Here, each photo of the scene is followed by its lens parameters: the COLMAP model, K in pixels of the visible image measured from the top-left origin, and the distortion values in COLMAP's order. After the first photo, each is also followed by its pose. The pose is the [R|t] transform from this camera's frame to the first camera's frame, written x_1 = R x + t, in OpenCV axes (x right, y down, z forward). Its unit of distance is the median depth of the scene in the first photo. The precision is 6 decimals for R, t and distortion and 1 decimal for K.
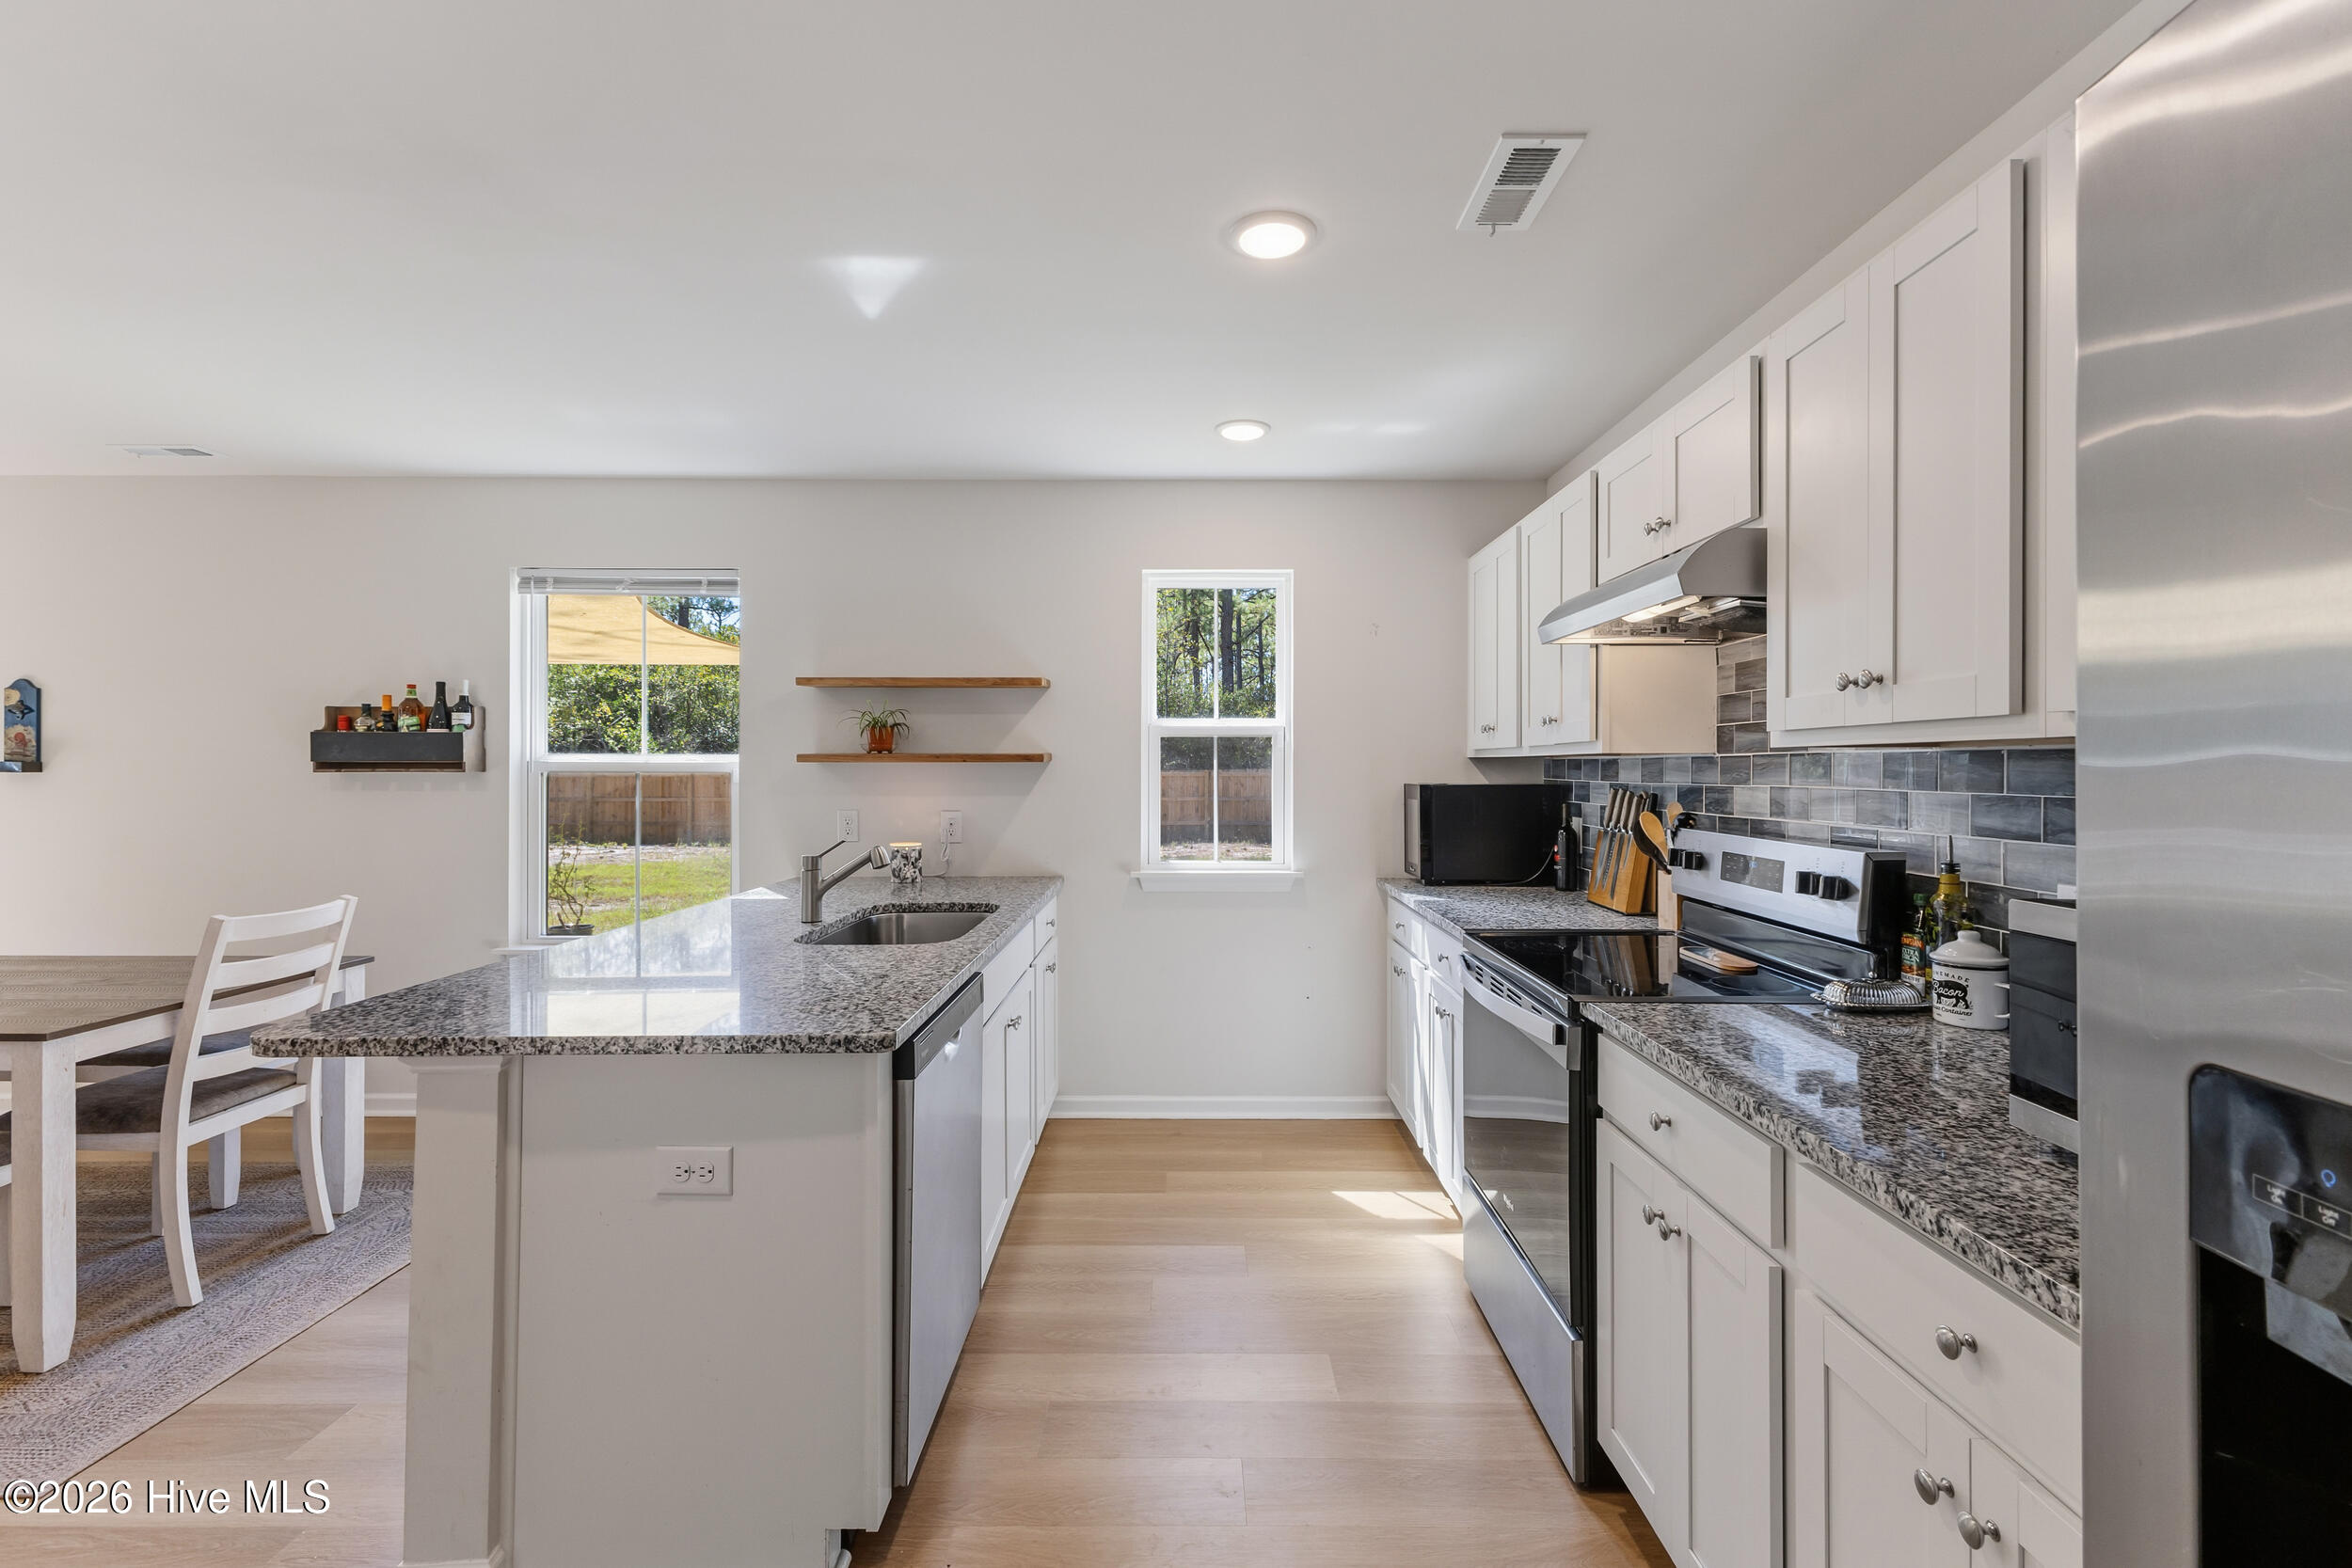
lens RADIAL K [[1020.6, 0, 1177.3], [0, 1020.6, 771.9], [0, 0, 1]] dist [0.011687, -0.000126]
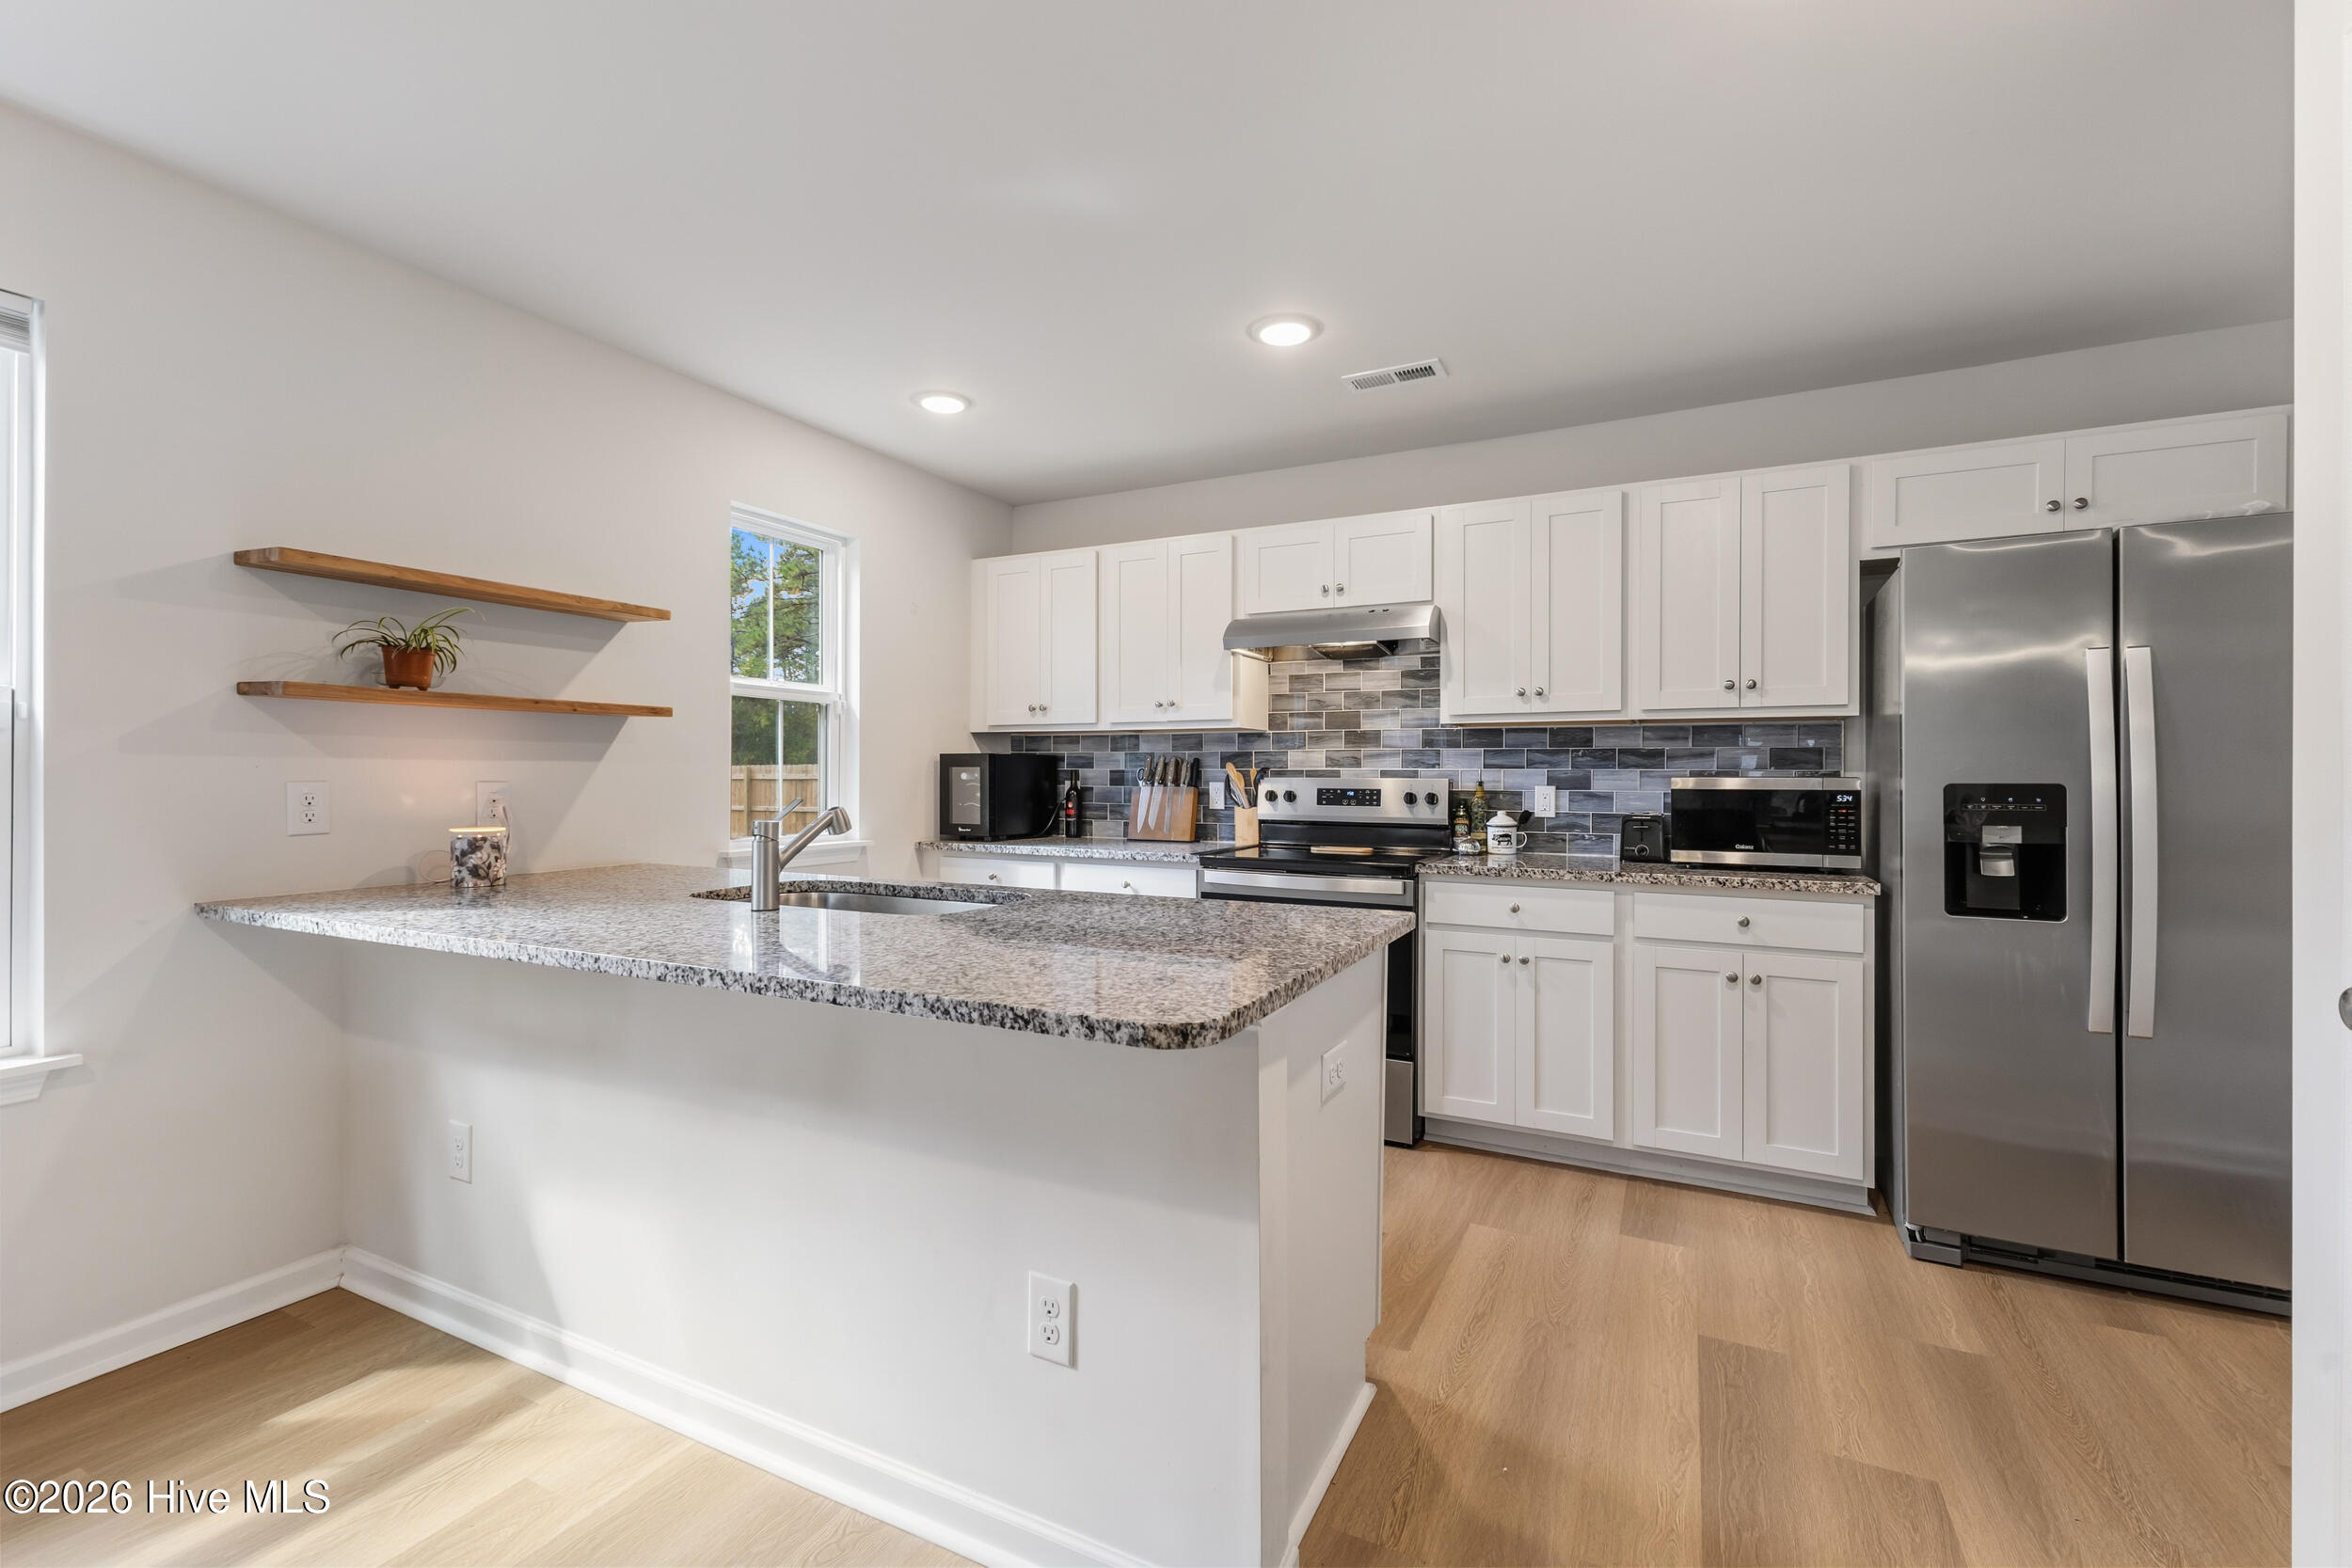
lens RADIAL K [[1020.6, 0, 1172.6], [0, 1020.6, 777.9], [0, 0, 1]] dist [0.011687, -0.000126]
pose [[0.448764, -0.001964, 0.893648, -0.701685], [-0.000124, 0.999997, 0.002260, 0.038134], [-0.893651, -0.001125, 0.448762, 0.312517]]
